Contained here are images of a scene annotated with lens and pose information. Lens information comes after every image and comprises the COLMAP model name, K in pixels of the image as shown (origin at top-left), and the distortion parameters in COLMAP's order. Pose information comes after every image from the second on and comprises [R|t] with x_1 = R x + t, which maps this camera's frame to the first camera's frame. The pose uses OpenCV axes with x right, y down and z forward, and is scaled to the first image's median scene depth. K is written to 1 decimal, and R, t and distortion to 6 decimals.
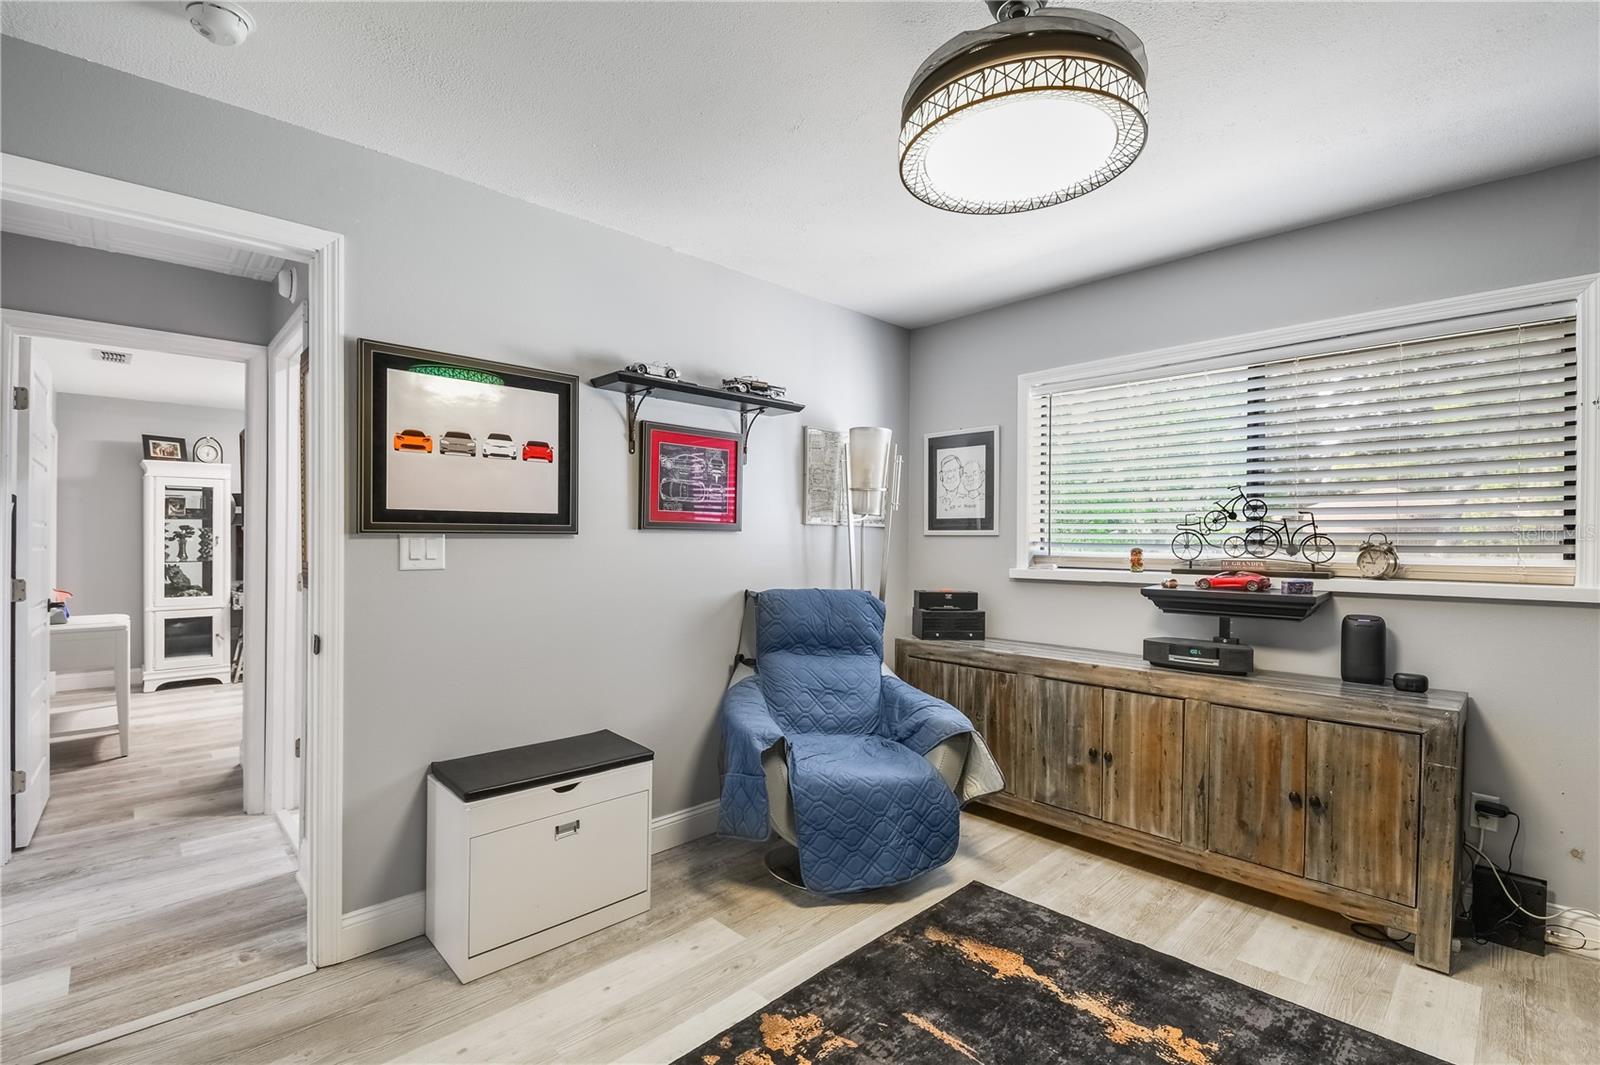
lens RADIAL K [[719.3, 0, 795.2], [0, 719.3, 543.0], [0, 0, 1]] dist [0.025889, -0.028023]
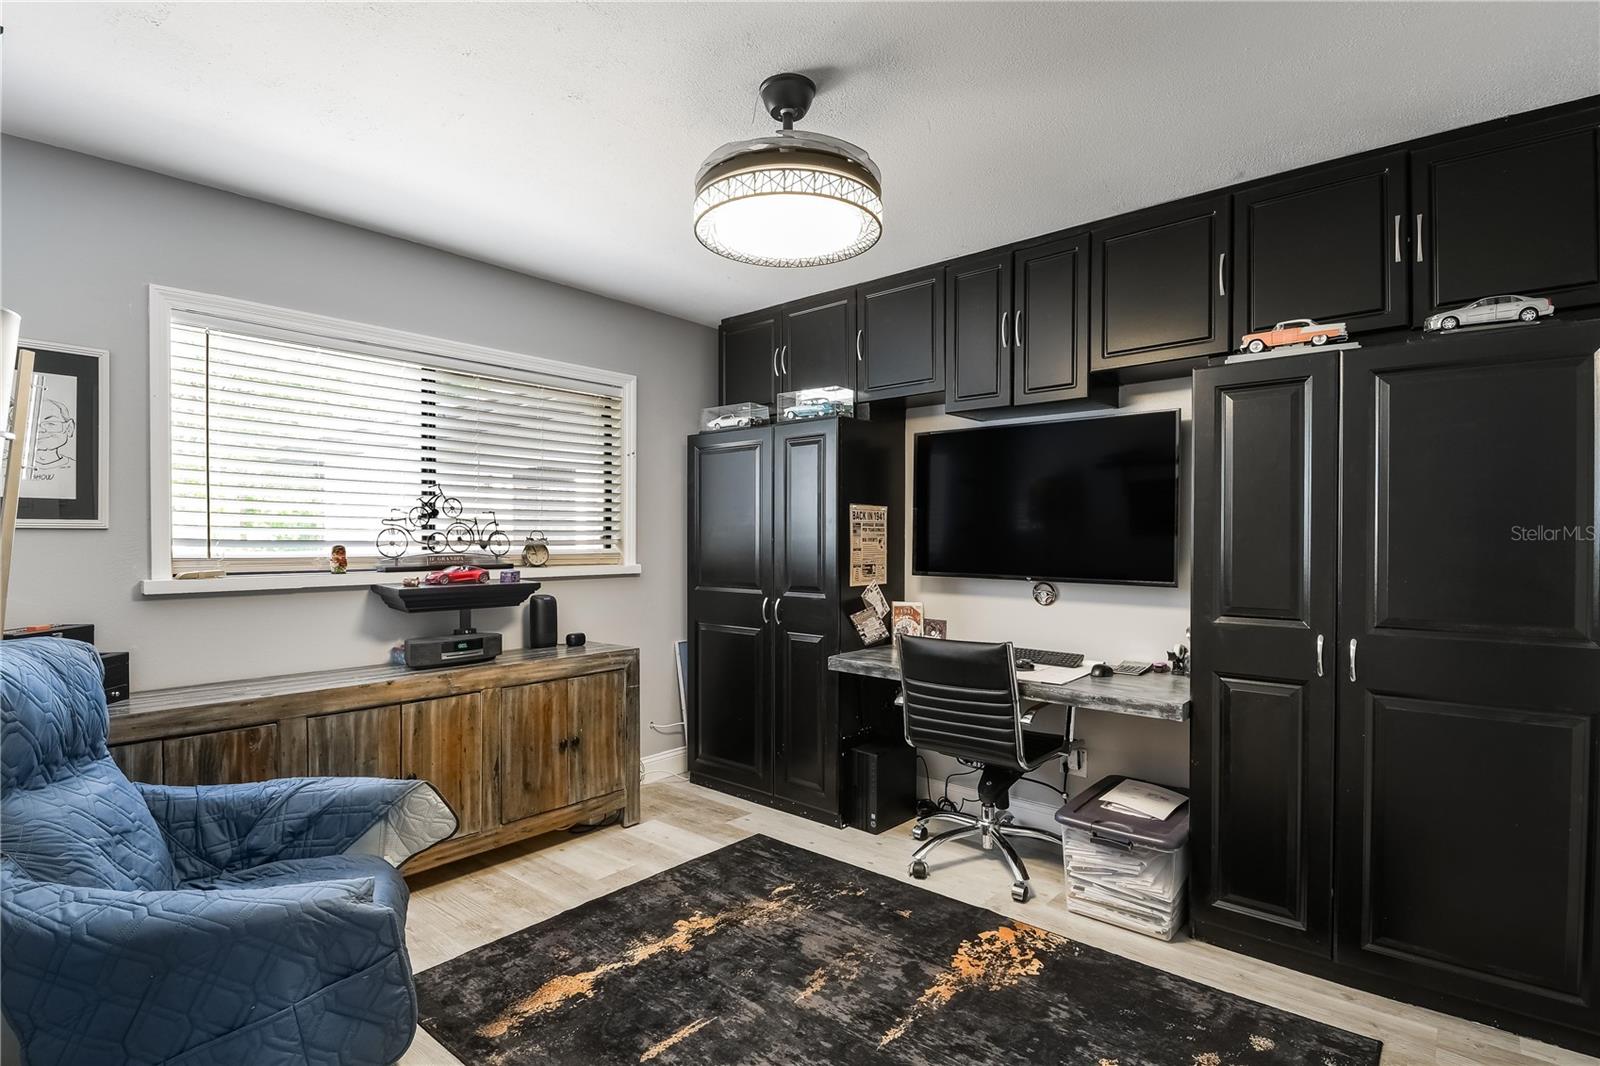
lens RADIAL K [[786.9, 0, 800.0], [0, 786.9, 533.0], [0, 0, 1]] dist [0.023840, -0.019792]
pose [[-0.097727, 0.000440, 0.995213, -0.641040], [0.000529, 1.000000, -0.000390, -0.008984], [-0.995213, 0.000489, -0.097727, 0.669220]]
